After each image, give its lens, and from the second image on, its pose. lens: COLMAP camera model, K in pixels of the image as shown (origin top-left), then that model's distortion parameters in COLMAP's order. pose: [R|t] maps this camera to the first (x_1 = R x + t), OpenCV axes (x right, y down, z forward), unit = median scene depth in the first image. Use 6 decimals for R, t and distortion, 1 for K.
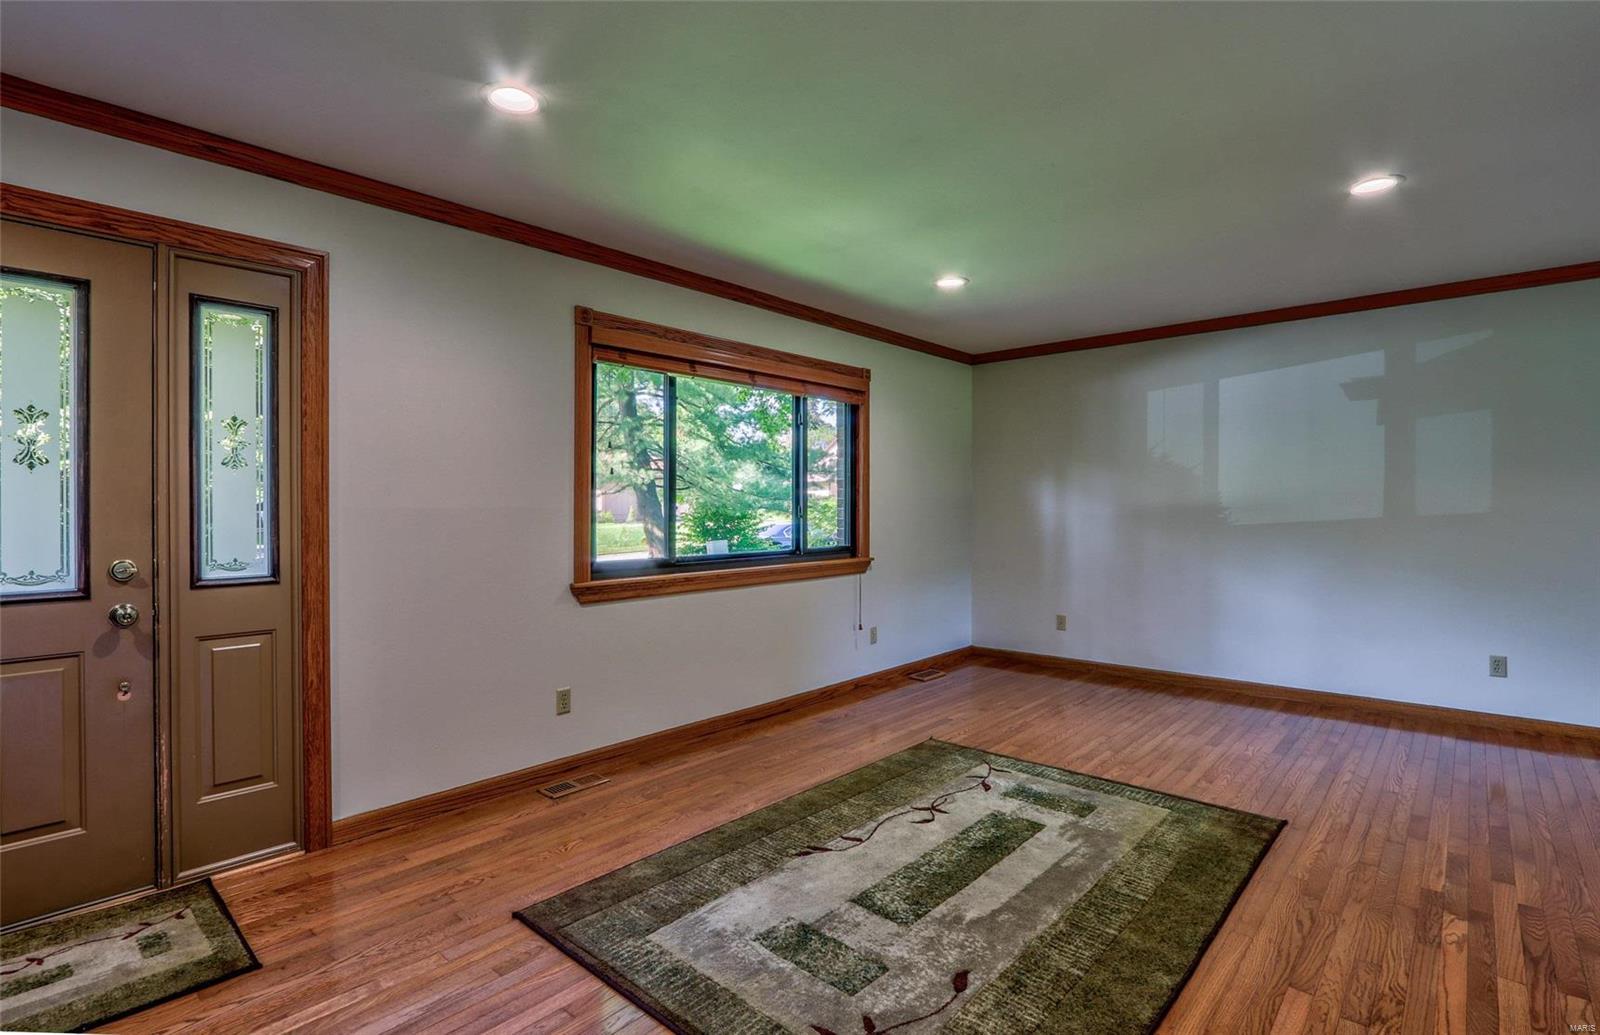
lens RADIAL K [[761.2, 0, 806.1], [0, 761.2, 505.7], [0, 0, 1]] dist [-0.015275, 0.004091]
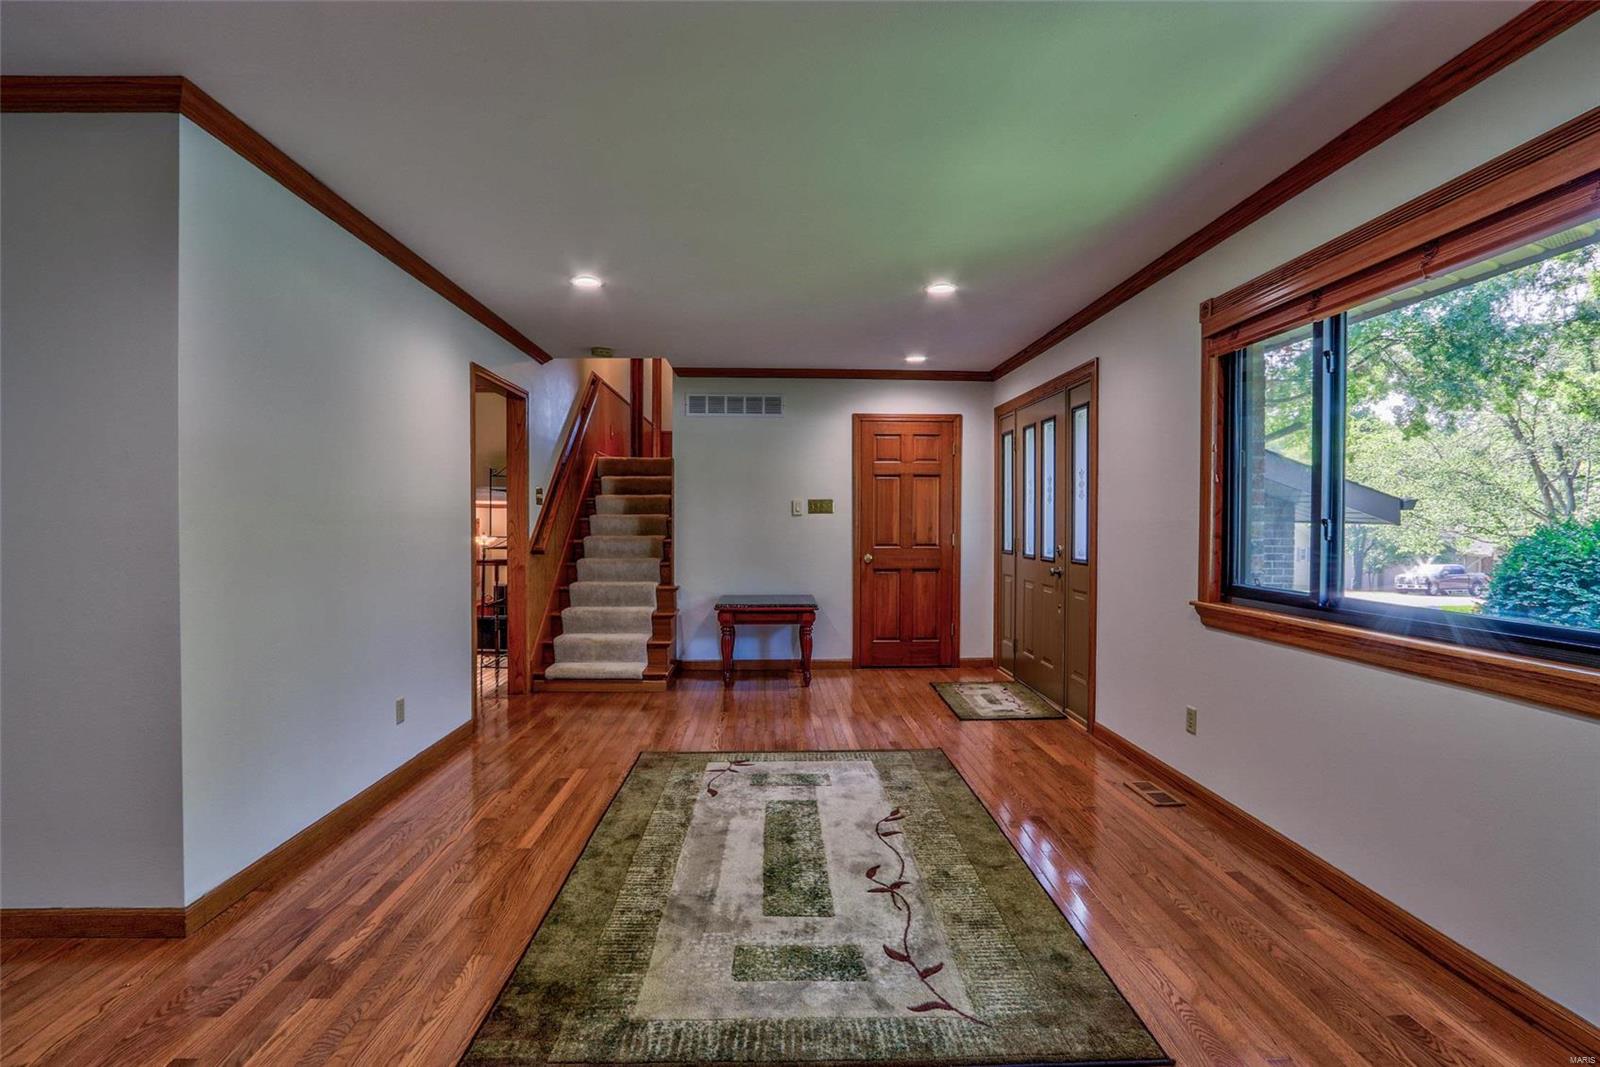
lens RADIAL K [[752.8, 0, 803.2], [0, 752.8, 536.4], [0, 0, 1]] dist [-0.004004, -0.000568]
pose [[-0.723416, 0.014663, -0.690256, 0.943183], [0.003319, 0.999837, 0.017760, 0.004608], [0.690404, 0.010557, -0.723347, 1.815836]]
